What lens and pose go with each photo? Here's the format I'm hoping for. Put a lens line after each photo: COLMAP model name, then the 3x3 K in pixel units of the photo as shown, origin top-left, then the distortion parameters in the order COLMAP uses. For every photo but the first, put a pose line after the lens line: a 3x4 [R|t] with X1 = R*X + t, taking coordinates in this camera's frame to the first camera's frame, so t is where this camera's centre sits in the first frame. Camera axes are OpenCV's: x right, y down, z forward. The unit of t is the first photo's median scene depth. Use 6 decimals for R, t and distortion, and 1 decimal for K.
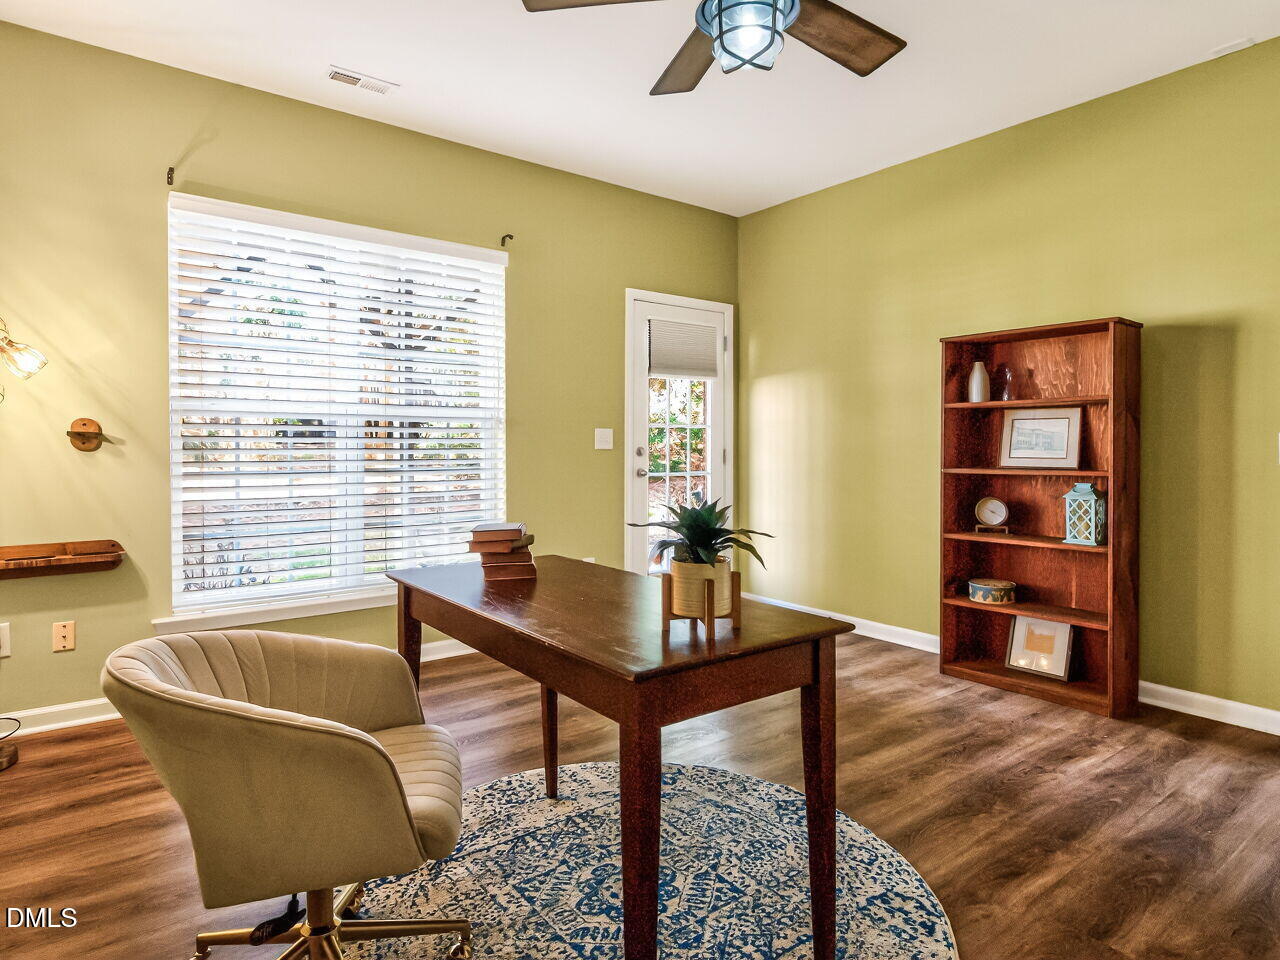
lens RADIAL K [[751.6, 0, 630.2], [0, 751.6, 461.6], [0, 0, 1]] dist [-0.003178, -0.001691]
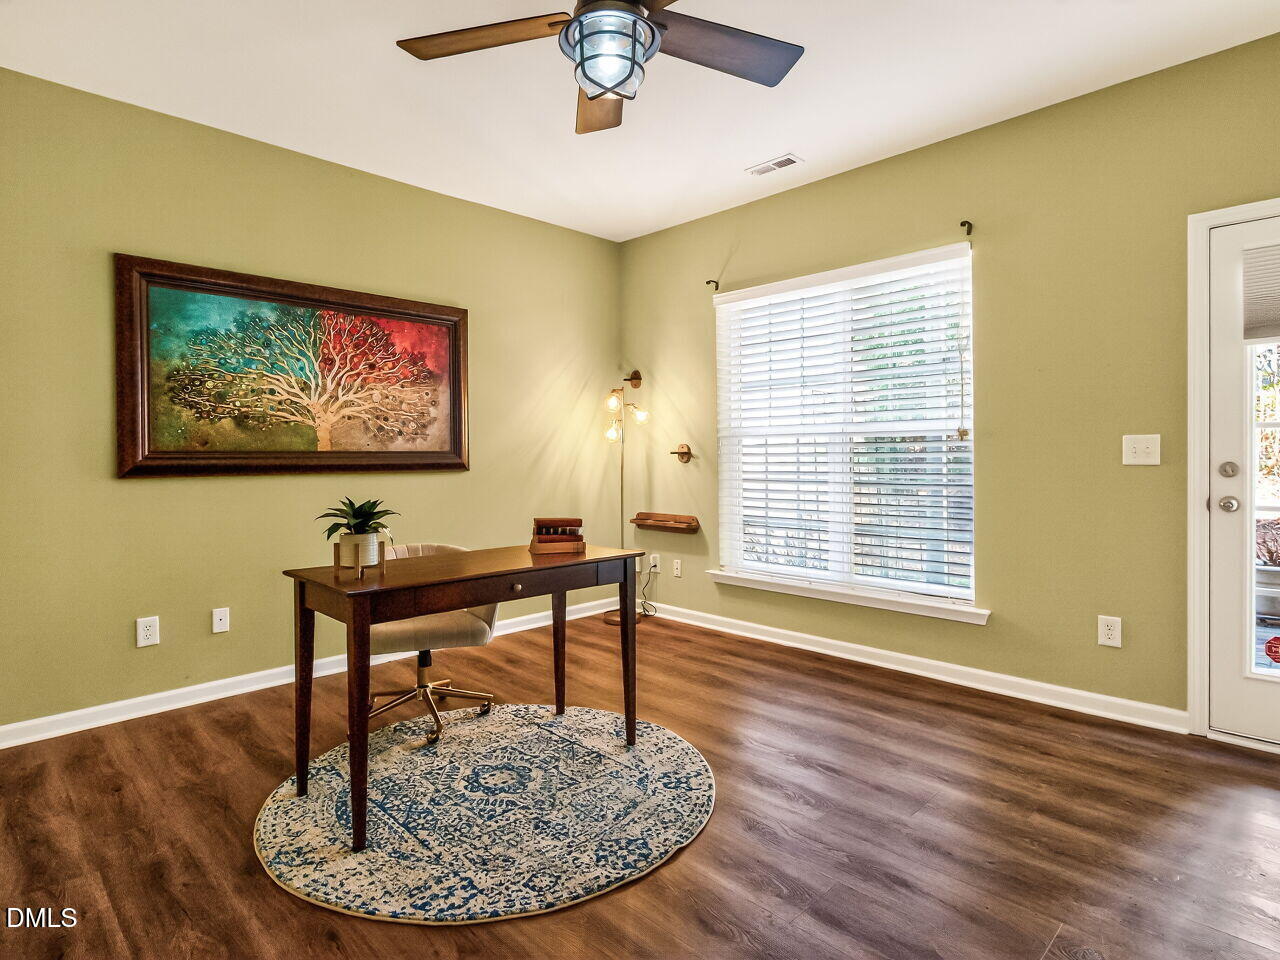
lens RADIAL K [[714.8, 0, 635.7], [0, 714.8, 472.5], [0, 0, 1]] dist [0.003887, 0.001593]
pose [[0.110138, 0.025981, -0.993577, 1.134772], [-0.010072, 0.999636, 0.025023, -0.041627], [0.993865, 0.007251, 0.110360, 0.917824]]
